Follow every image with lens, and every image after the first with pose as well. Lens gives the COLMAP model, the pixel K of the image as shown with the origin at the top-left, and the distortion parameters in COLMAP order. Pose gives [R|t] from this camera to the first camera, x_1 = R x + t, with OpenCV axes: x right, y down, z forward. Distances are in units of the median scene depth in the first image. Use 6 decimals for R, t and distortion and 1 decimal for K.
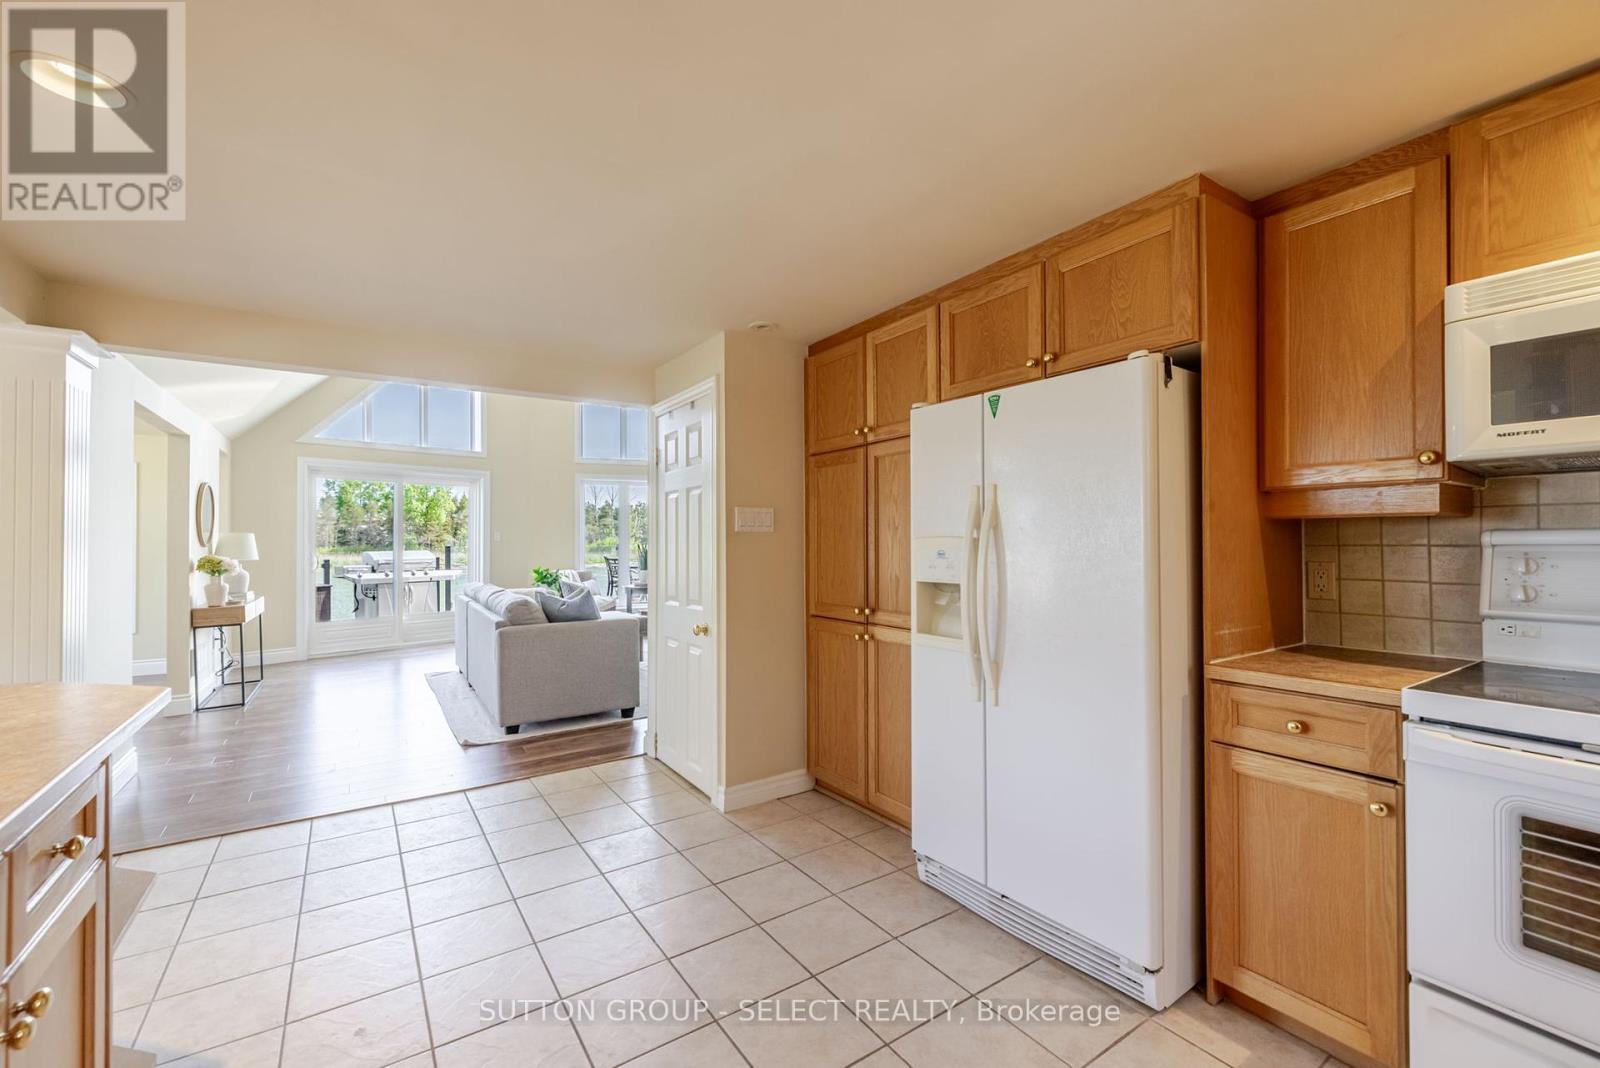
lens RADIAL K [[670.7, 0, 799.0], [0, 670.7, 535.9], [0, 0, 1]] dist [0.001762, 0.000337]
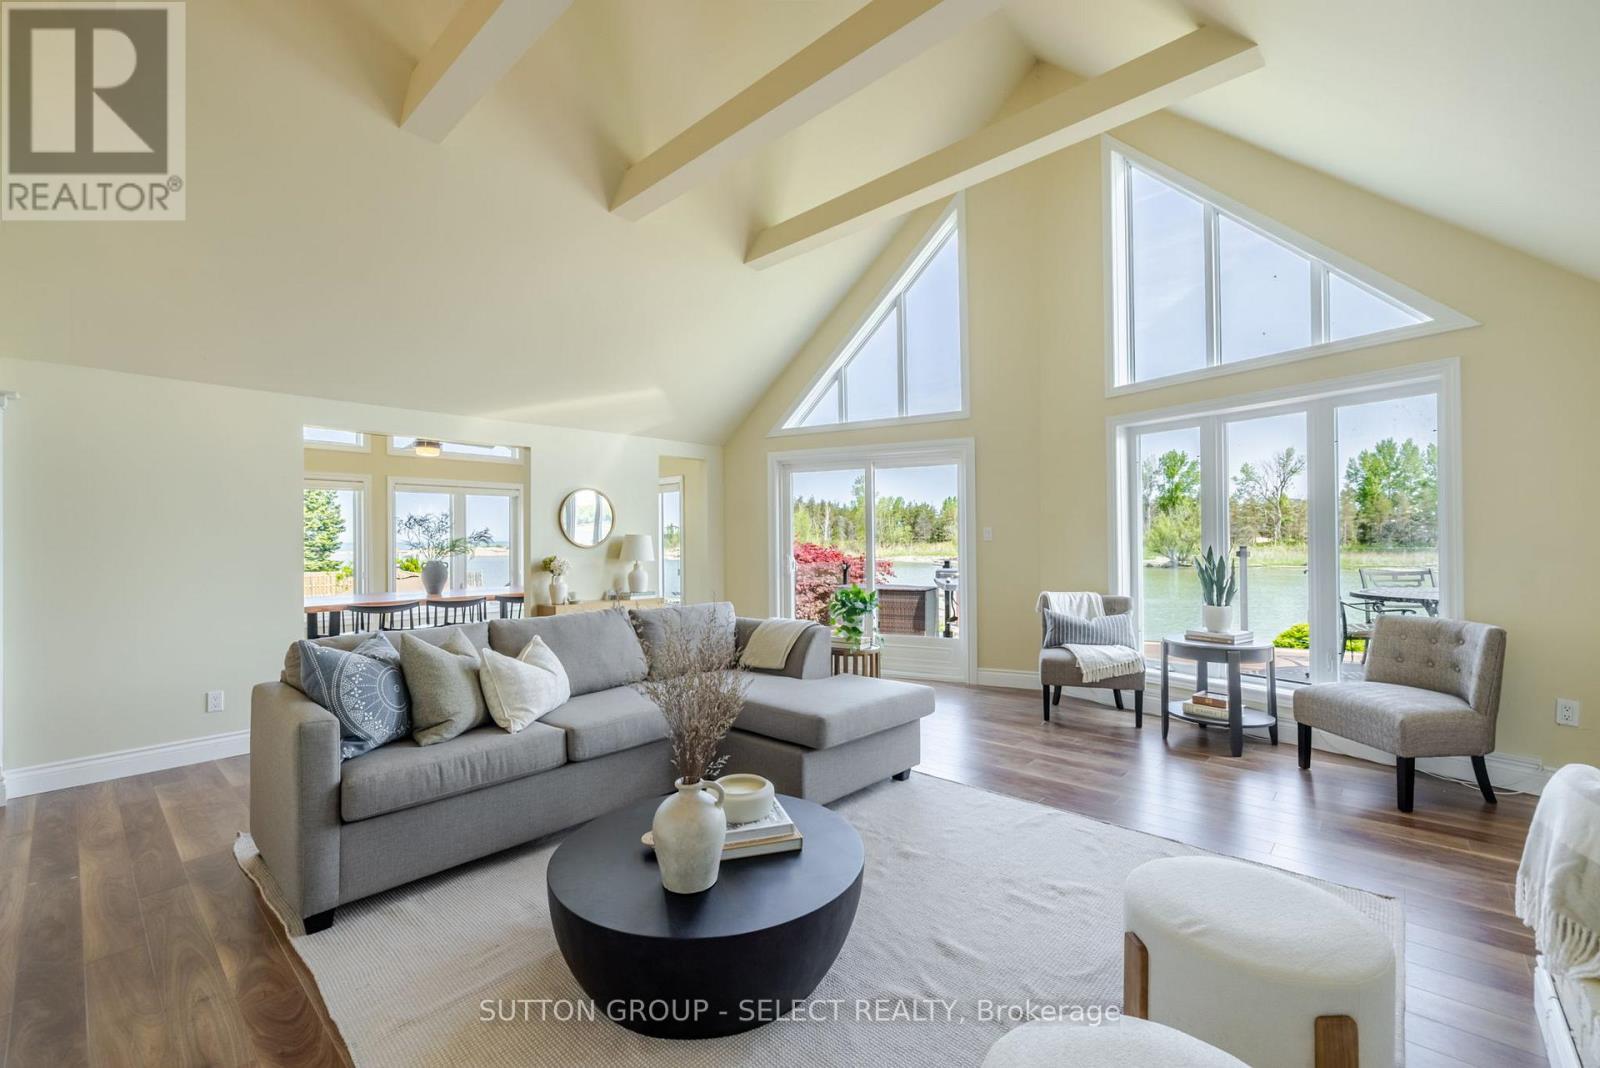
lens RADIAL K [[670.7, 0, 791.3], [0, 670.7, 534.4], [0, 0, 1]] dist [0.001762, 0.000337]
pose [[0.232364, -0.008949, -0.972588, 0.106784], [0.011097, 0.999917, -0.006549, 0.002560], [0.972566, -0.009271, 0.232444, 0.483256]]
